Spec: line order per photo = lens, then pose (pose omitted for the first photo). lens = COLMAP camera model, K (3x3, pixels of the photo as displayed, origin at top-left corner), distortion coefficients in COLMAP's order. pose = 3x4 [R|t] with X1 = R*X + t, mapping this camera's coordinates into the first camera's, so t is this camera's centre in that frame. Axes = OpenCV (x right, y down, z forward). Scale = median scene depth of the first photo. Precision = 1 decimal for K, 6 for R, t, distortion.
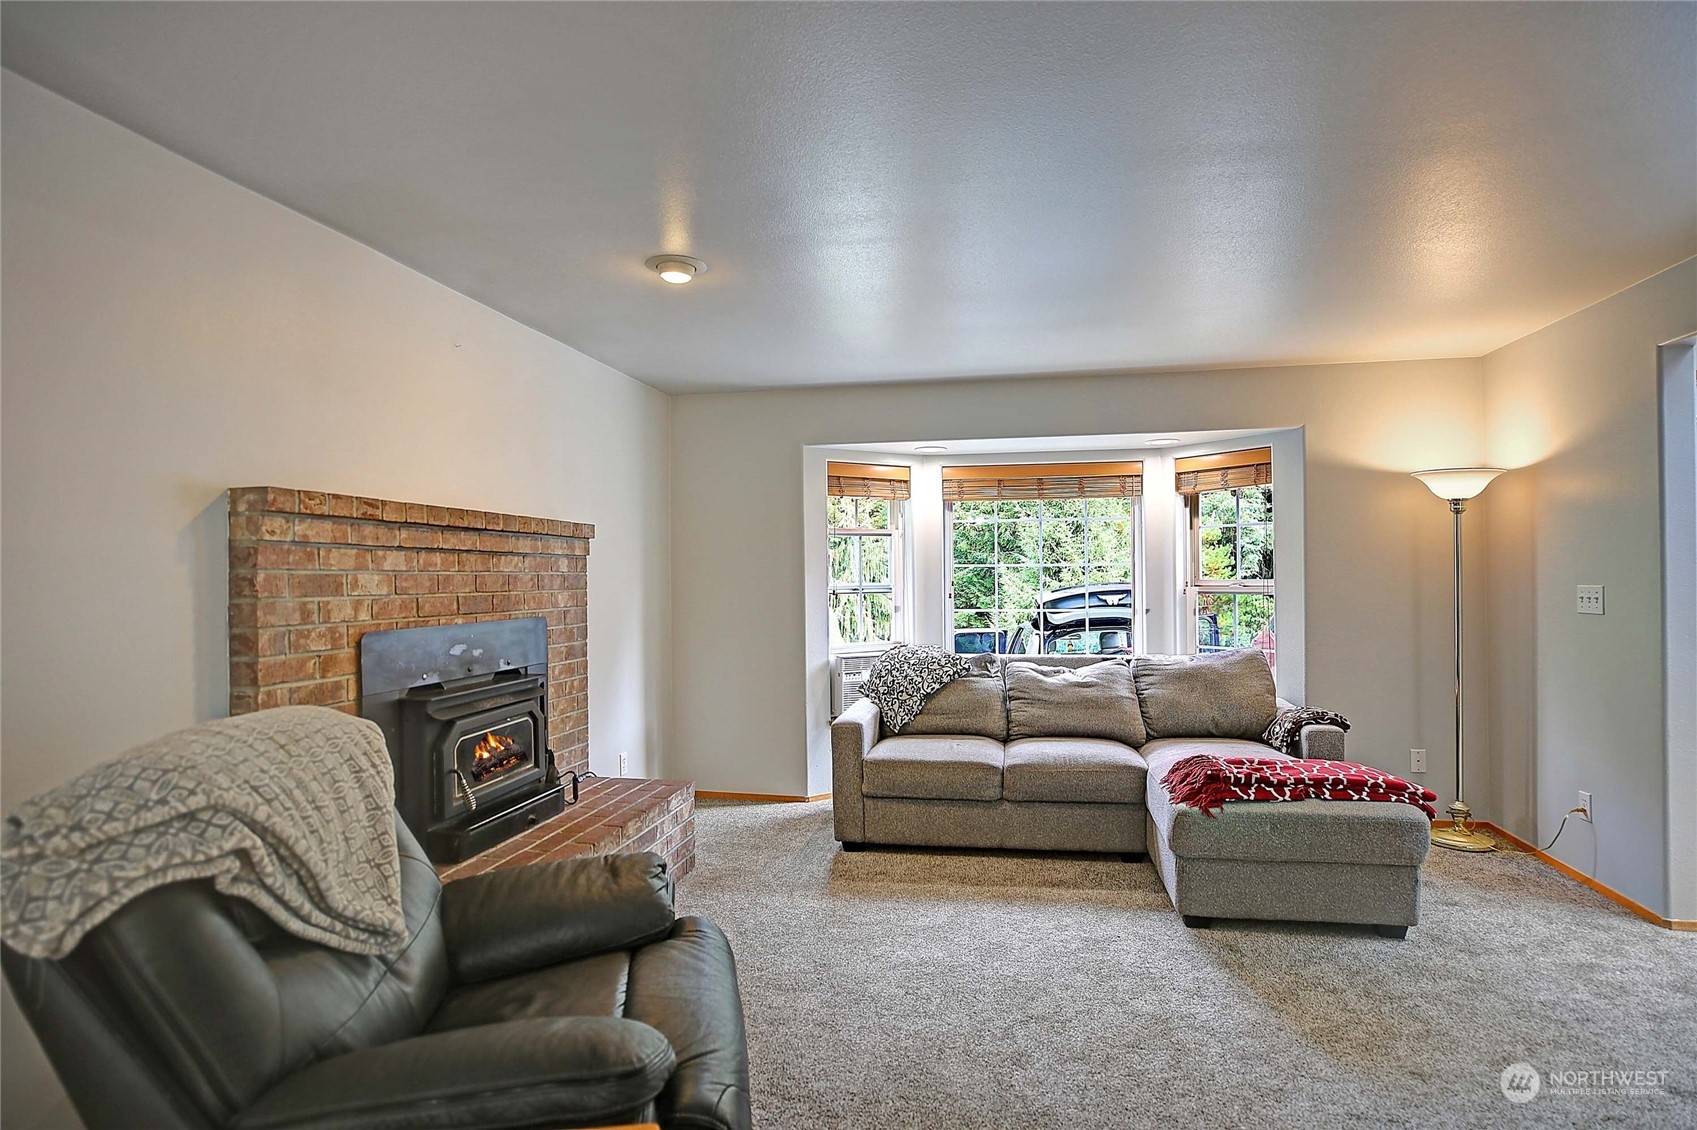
lens RADIAL K [[855.3, 0, 851.5], [0, 855.3, 572.0], [0, 0, 1]] dist [-0.021673, 0.004240]
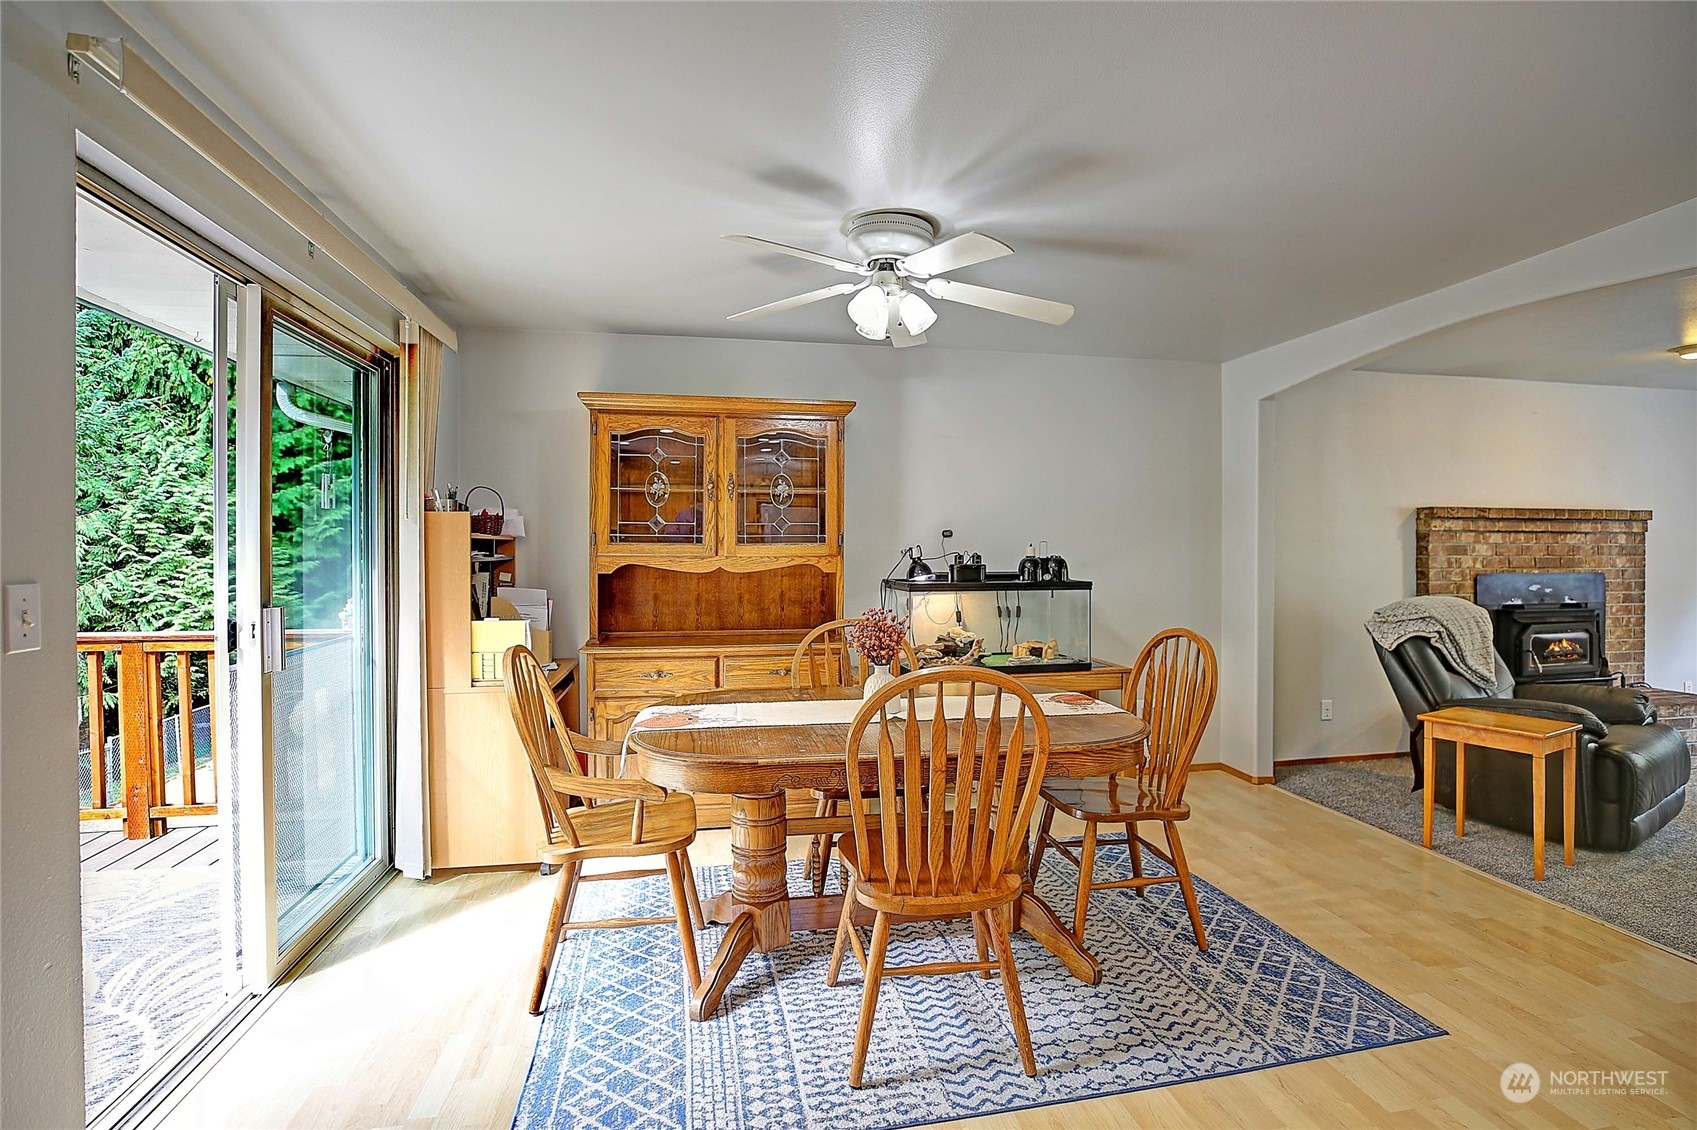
lens RADIAL K [[778.1, 0, 919.1], [0, 778.1, 557.4], [0, 0, 1]] dist [-0.001727, 0.002602]
pose [[0.421754, 0.013983, -0.906603, 0.510676], [0.001264, 0.999871, 0.016009, 0.000478], [0.906709, -0.007898, 0.421682, -0.928422]]
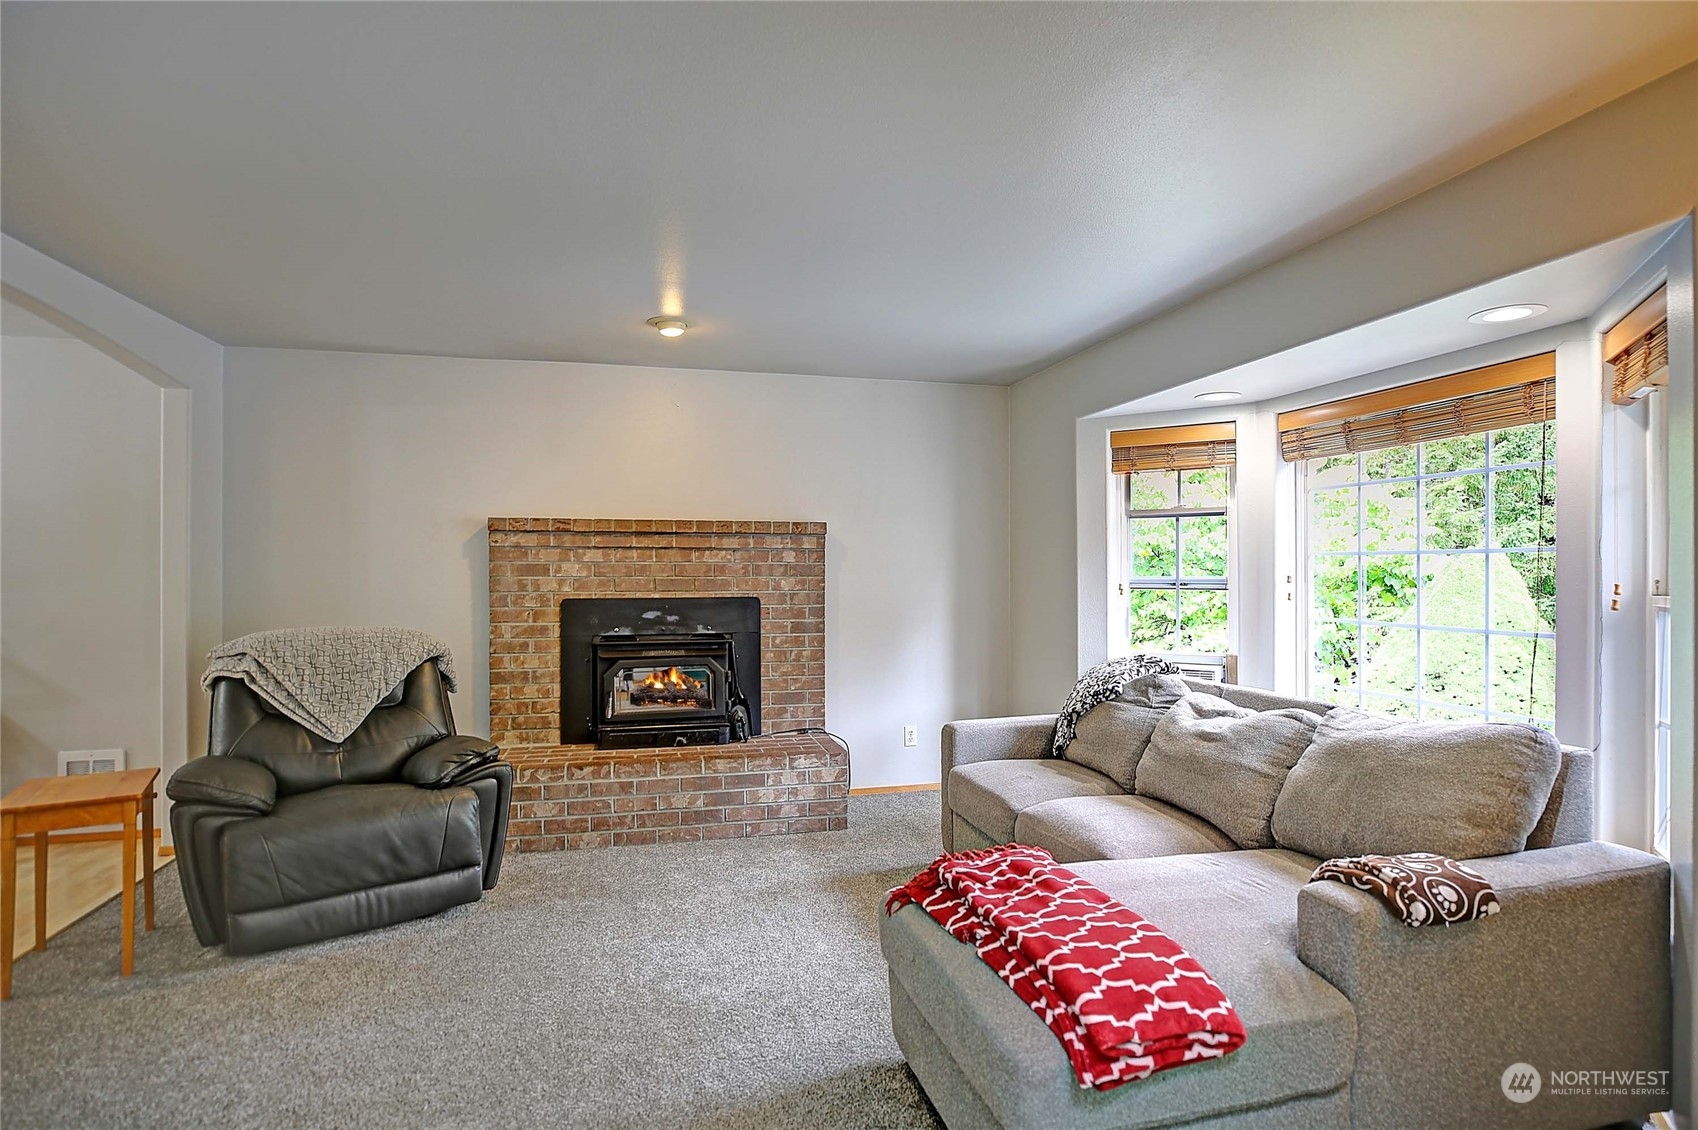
lens RADIAL K [[855.8, 0, 832.8], [0, 855.8, 573.1], [0, 0, 1]] dist [-0.021673, 0.004240]
pose [[0.436638, 0.013633, -0.899534, 1.105262], [0.000101, 0.999884, 0.015203, -0.004626], [0.899638, -0.006730, 0.436586, 0.687962]]
